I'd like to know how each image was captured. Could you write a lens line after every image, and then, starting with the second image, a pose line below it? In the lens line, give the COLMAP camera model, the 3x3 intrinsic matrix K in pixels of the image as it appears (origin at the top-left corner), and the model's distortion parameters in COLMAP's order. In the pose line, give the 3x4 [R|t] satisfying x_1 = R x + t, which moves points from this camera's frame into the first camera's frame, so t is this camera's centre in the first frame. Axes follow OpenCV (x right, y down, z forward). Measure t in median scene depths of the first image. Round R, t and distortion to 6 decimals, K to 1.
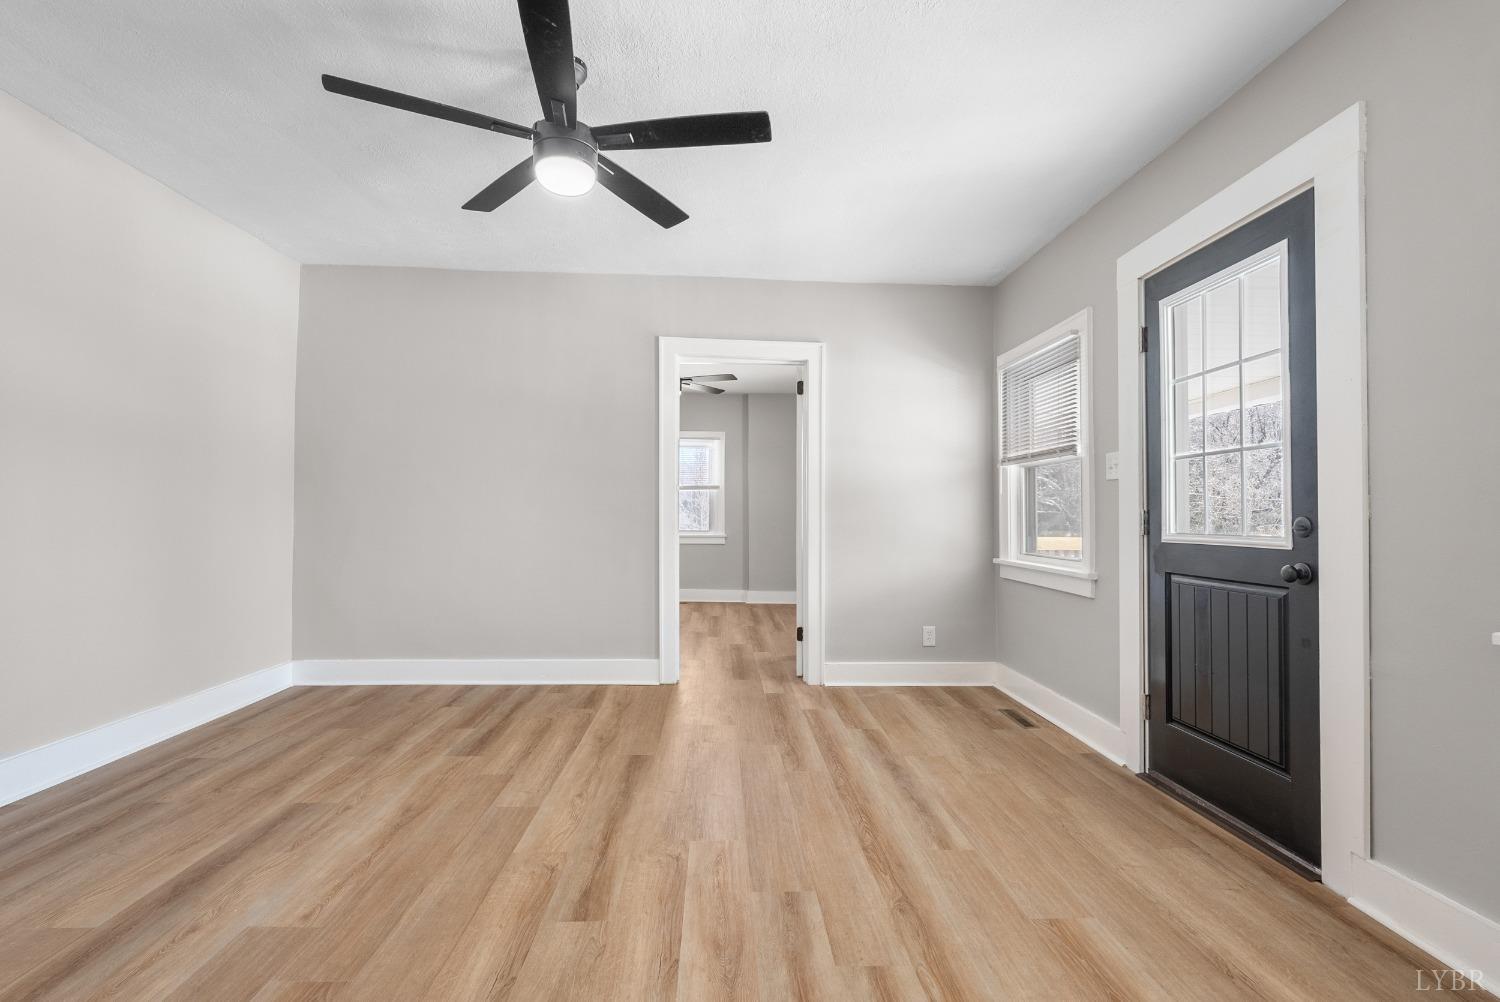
lens RADIAL K [[672.4, 0, 750.8], [0, 672.4, 507.1], [0, 0, 1]] dist [-0.001361, -0.000257]
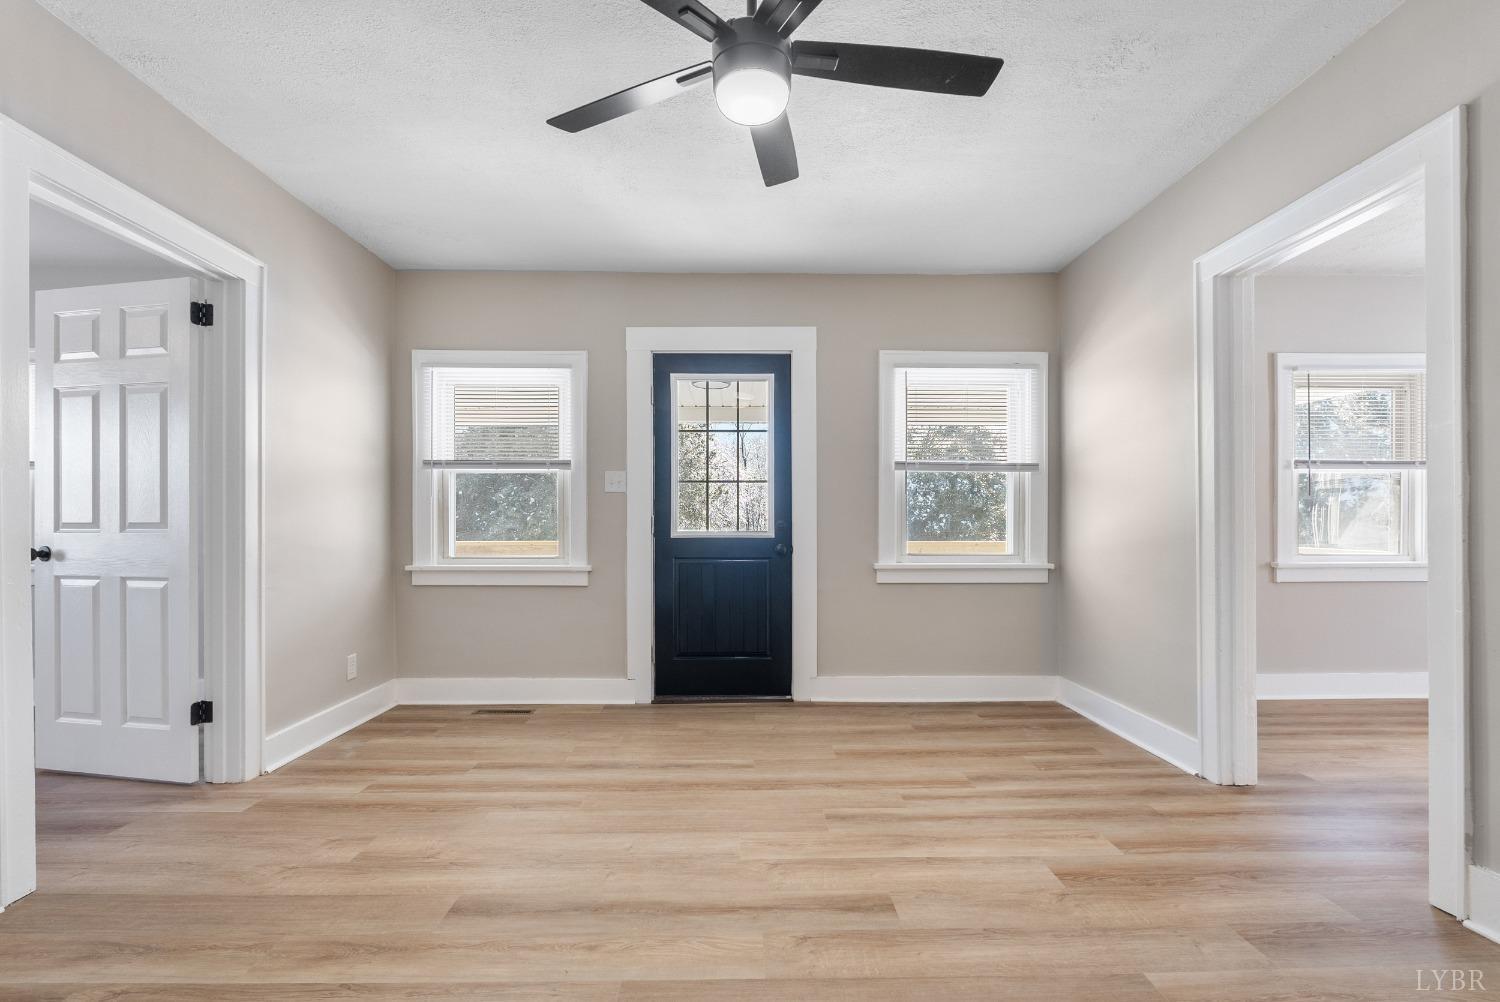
lens RADIAL K [[672.1, 0, 749.0], [0, 672.1, 518.5], [0, 0, 1]] dist [-0.001128, -0.000169]
pose [[0.027351, -0.000808, 0.999626, -0.995496], [-0.015895, 0.999873, 0.001243, 0.005939], [-0.999500, -0.015923, 0.027334, 0.915424]]
